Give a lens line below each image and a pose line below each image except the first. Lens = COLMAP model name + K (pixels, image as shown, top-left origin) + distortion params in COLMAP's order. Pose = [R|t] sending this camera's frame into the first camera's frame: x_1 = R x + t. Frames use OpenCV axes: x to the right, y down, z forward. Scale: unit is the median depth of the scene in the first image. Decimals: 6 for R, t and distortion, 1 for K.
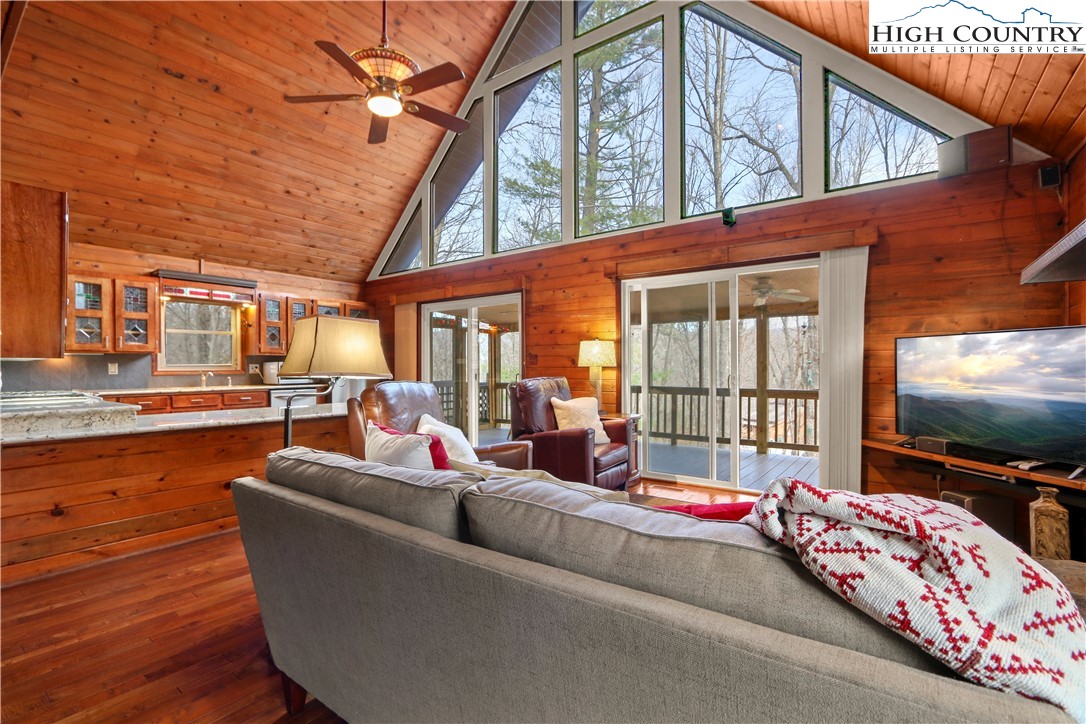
lens RADIAL K [[495.3, 0, 527.4], [0, 495.3, 370.7], [0, 0, 1]] dist [-0.013796, 0.002255]
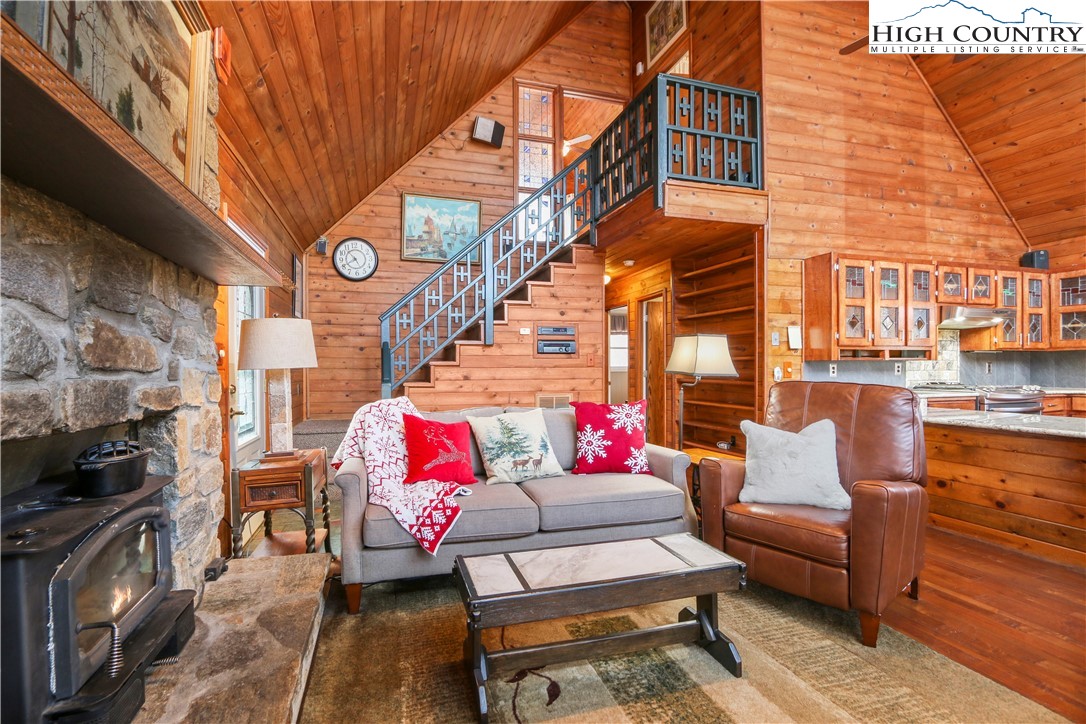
lens RADIAL K [[495.3, 0, 525.7], [0, 495.3, 368.3], [0, 0, 1]] dist [-0.013796, 0.002255]
pose [[-0.583560, 0.005868, -0.812049, 0.456988], [0.001698, 0.999981, 0.006006, -0.005719], [0.812068, 0.002126, -0.583559, 0.598117]]
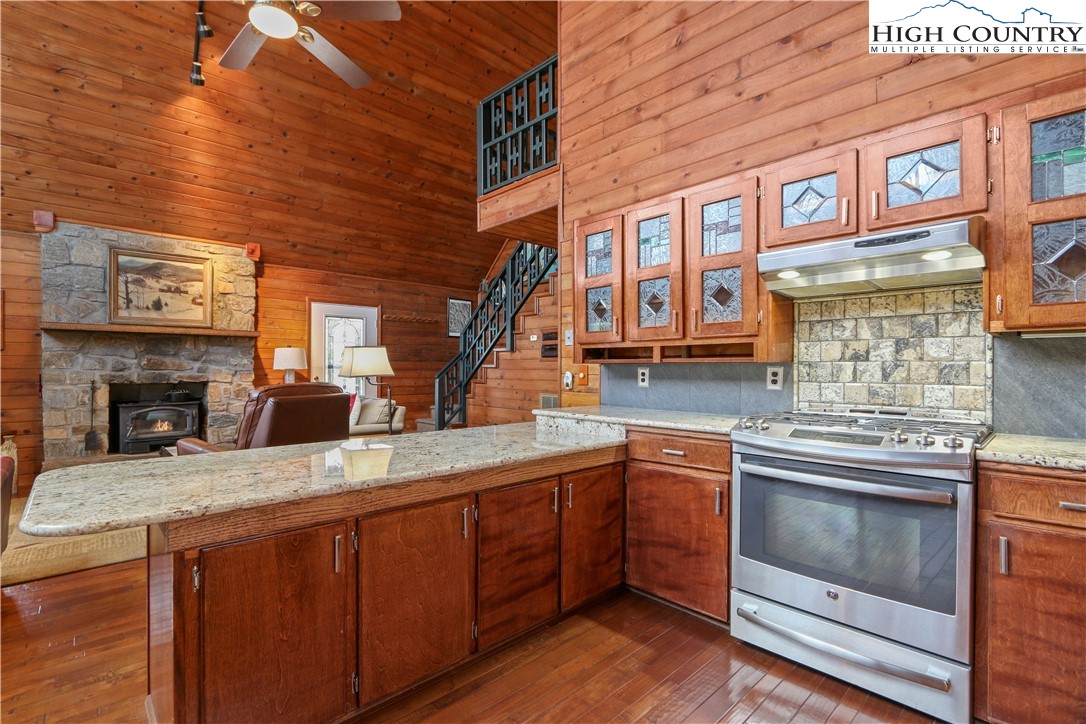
lens RADIAL K [[495.3, 0, 525.9], [0, 495.3, 366.3], [0, 0, 1]] dist [-0.013796, 0.002255]
pose [[-0.987077, 0.001206, 0.160245, -0.547107], [0.001453, 0.999998, 0.001423, -0.010638], [-0.160243, 0.001638, -0.987076, 1.162657]]
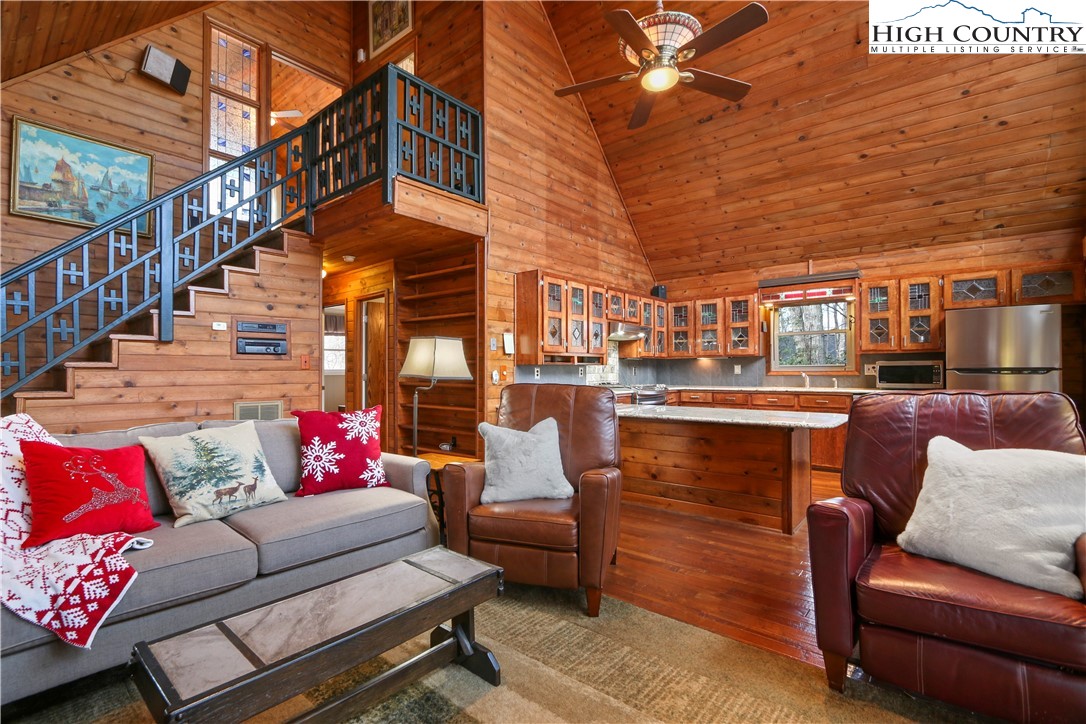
lens RADIAL K [[495.3, 0, 524.7], [0, 495.3, 368.0], [0, 0, 1]] dist [-0.013796, 0.002255]
pose [[-0.049713, -0.001864, -0.998762, 0.430006], [-0.001389, 0.999997, -0.001797, -0.005047], [0.998763, 0.001298, -0.049715, 0.554072]]
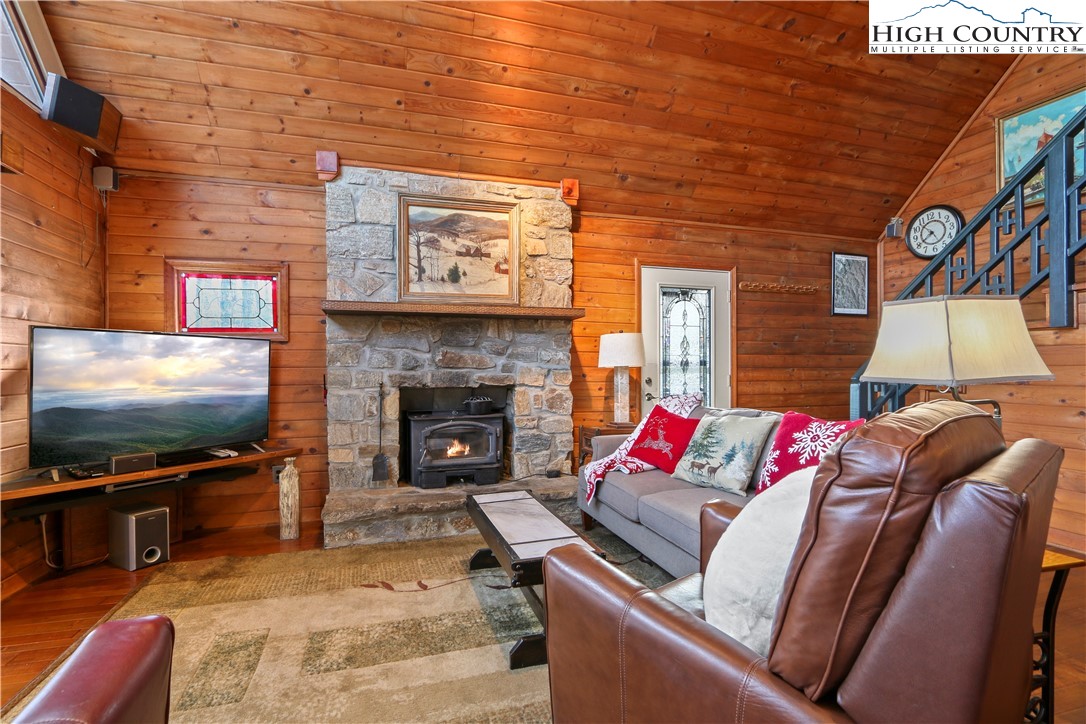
lens RADIAL K [[495.3, 0, 527.2], [0, 495.3, 365.4], [0, 0, 1]] dist [-0.013796, 0.002255]
pose [[-0.817091, 0.008061, 0.576452, -0.126956], [0.007375, 0.999967, -0.003531, -0.003578], [-0.576461, 0.001366, -0.817123, 0.801992]]
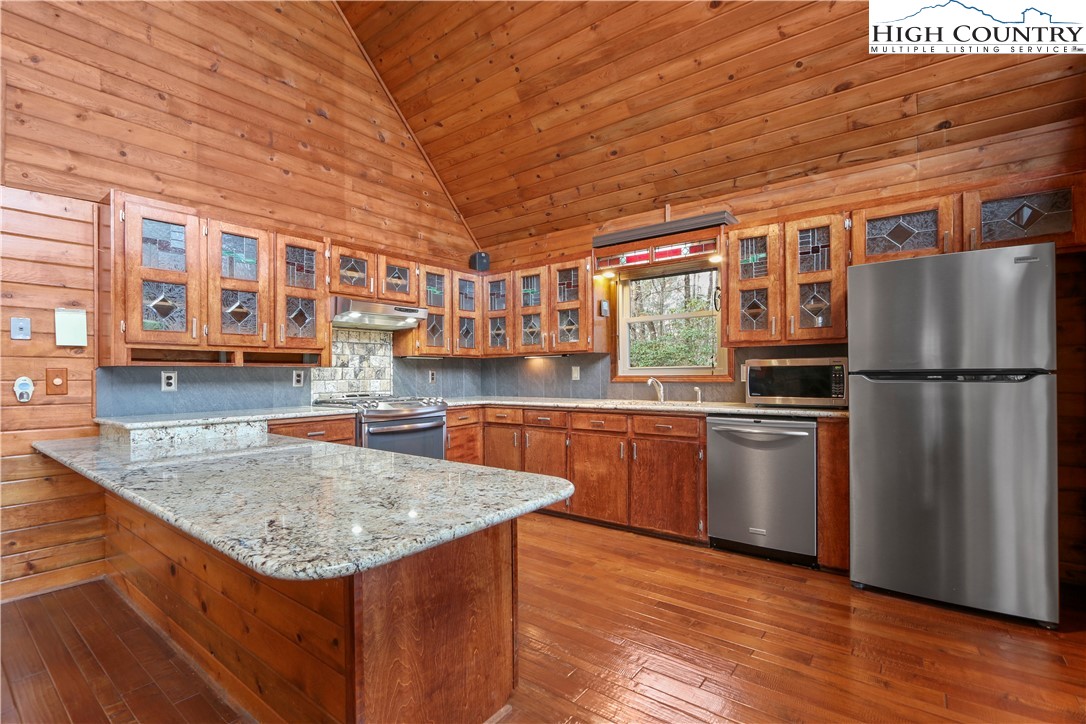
lens RADIAL K [[495.3, 0, 524.0], [0, 495.3, 373.6], [0, 0, 1]] dist [-0.013796, 0.002255]
pose [[-0.008343, 0.003078, -0.999960, -0.008129], [0.001326, 0.999994, 0.003067, -0.006385], [0.999964, -0.001300, -0.008347, 0.958579]]
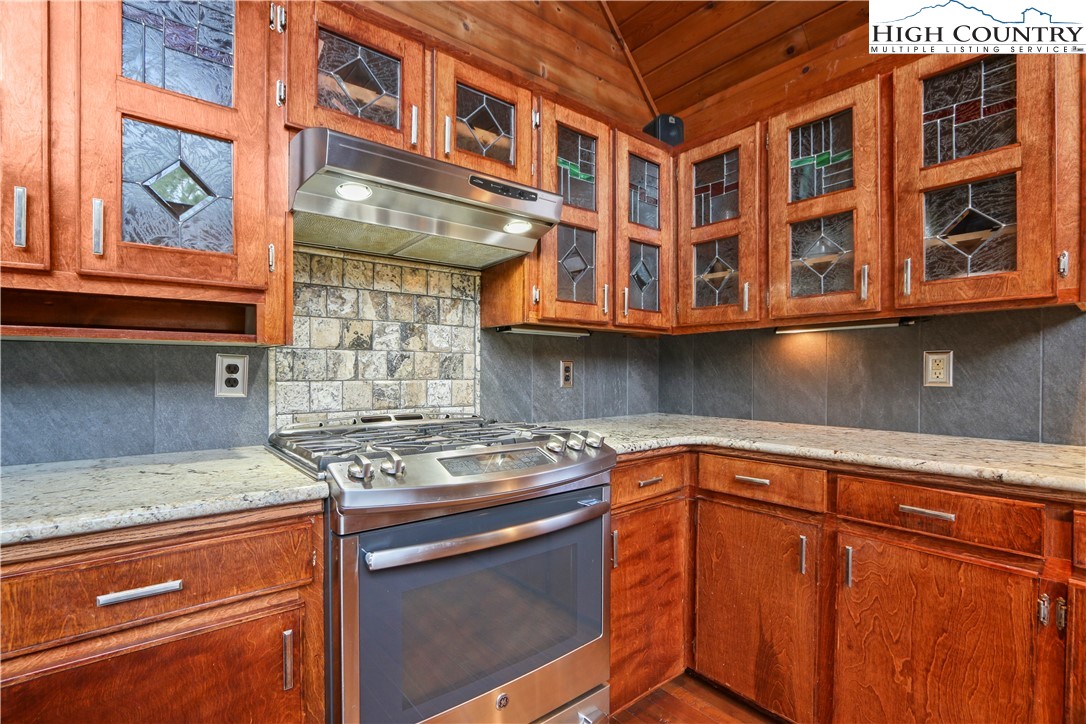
lens RADIAL K [[495.3, 0, 523.1], [0, 495.3, 375.6], [0, 0, 1]] dist [-0.013796, 0.002255]
pose [[-0.247764, 0.011766, -0.968749, -0.489946], [-0.006413, 0.999884, 0.013784, -0.002575], [0.968799, 0.009628, -0.247660, 0.853327]]
